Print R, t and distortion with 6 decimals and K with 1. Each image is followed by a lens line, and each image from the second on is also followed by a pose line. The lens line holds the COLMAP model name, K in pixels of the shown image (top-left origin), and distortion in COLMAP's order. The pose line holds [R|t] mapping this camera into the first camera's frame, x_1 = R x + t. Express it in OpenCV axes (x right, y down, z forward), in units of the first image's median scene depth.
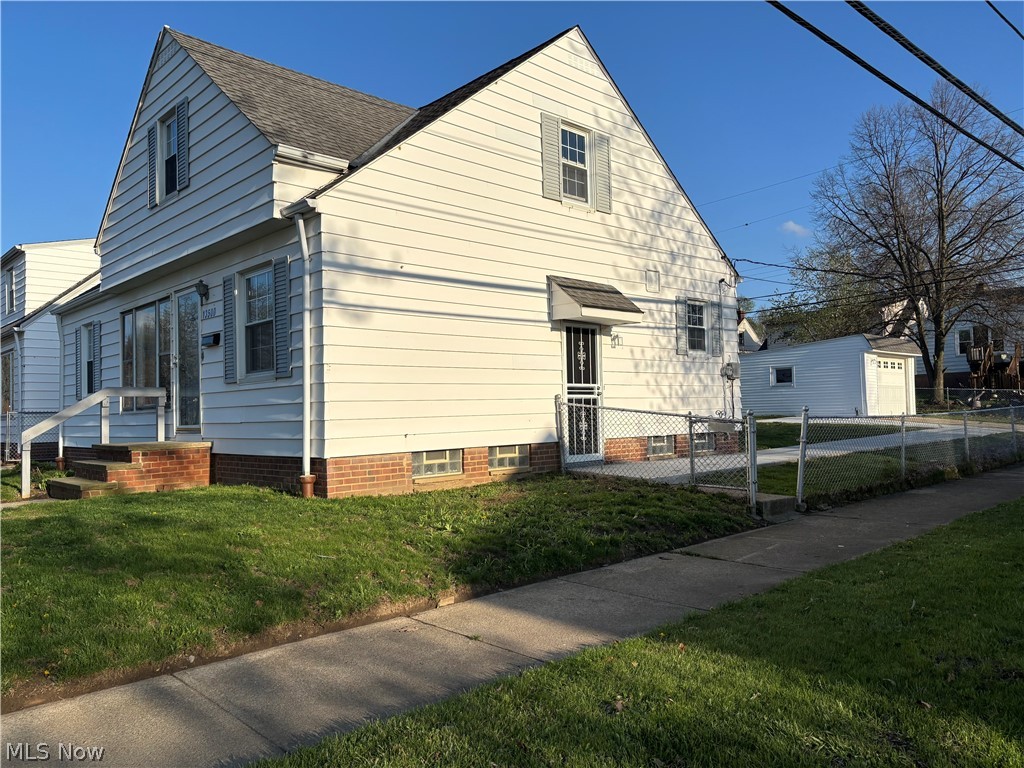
lens RADIAL K [[763.5, 0, 519.9], [0, 763.5, 387.8], [0, 0, 1]] dist [0.048646, -0.046720]
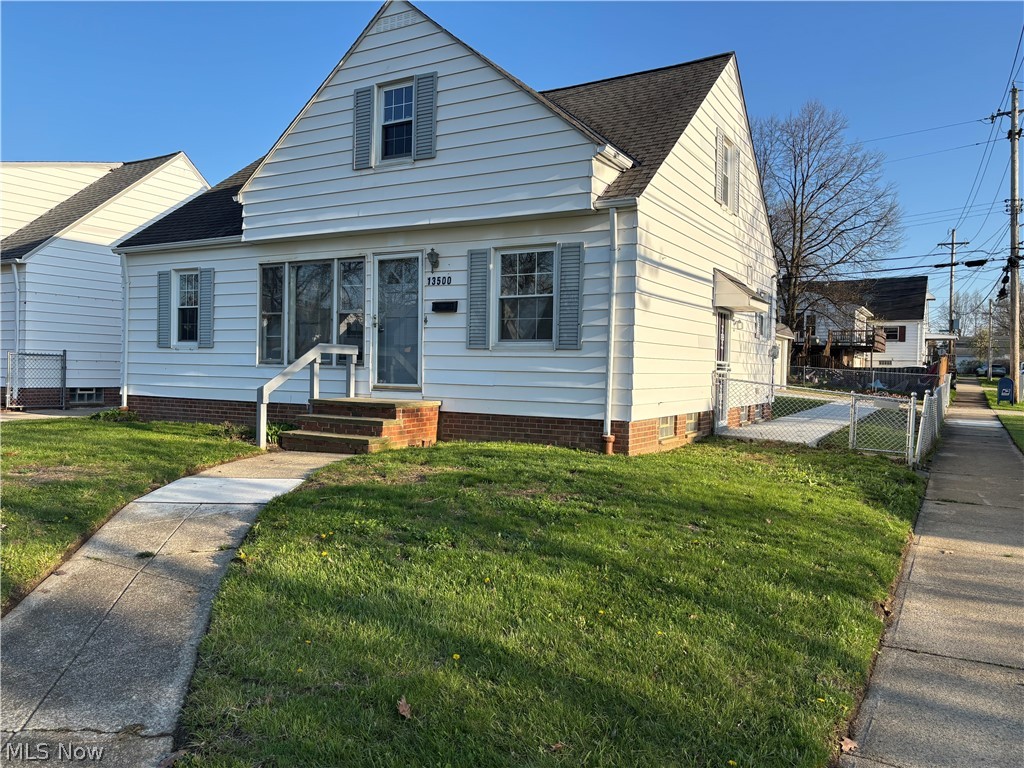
lens RADIAL K [[763.5, 0, 515.9], [0, 763.5, 389.4], [0, 0, 1]] dist [0.048646, -0.046720]
pose [[0.957048, 0.035454, 0.287753, -0.609002], [-0.052528, 0.997274, 0.051829, -0.006893], [-0.285131, -0.064718, 0.956301, -0.053758]]
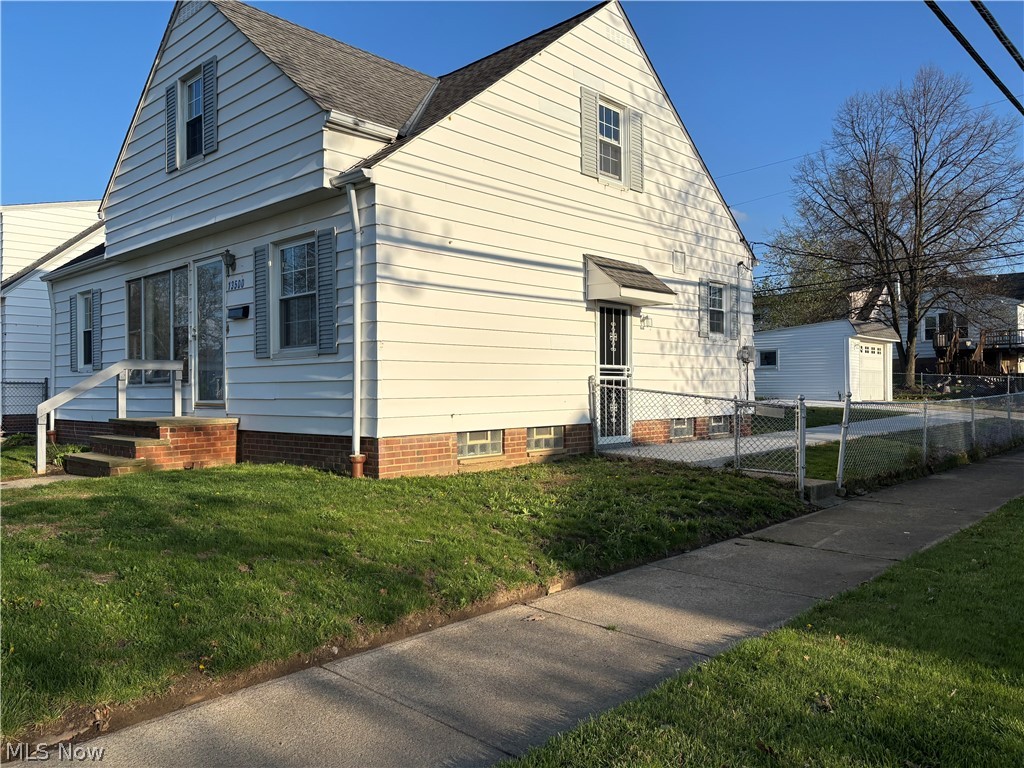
lens RADIAL K [[763.5, 0, 516.6], [0, 763.5, 387.7], [0, 0, 1]] dist [0.048646, -0.046720]
pose [[0.998402, 0.016899, 0.053931, -0.104643], [-0.018506, 0.999395, 0.029450, -0.002901], [-0.053400, -0.030401, 0.998110, 0.017717]]
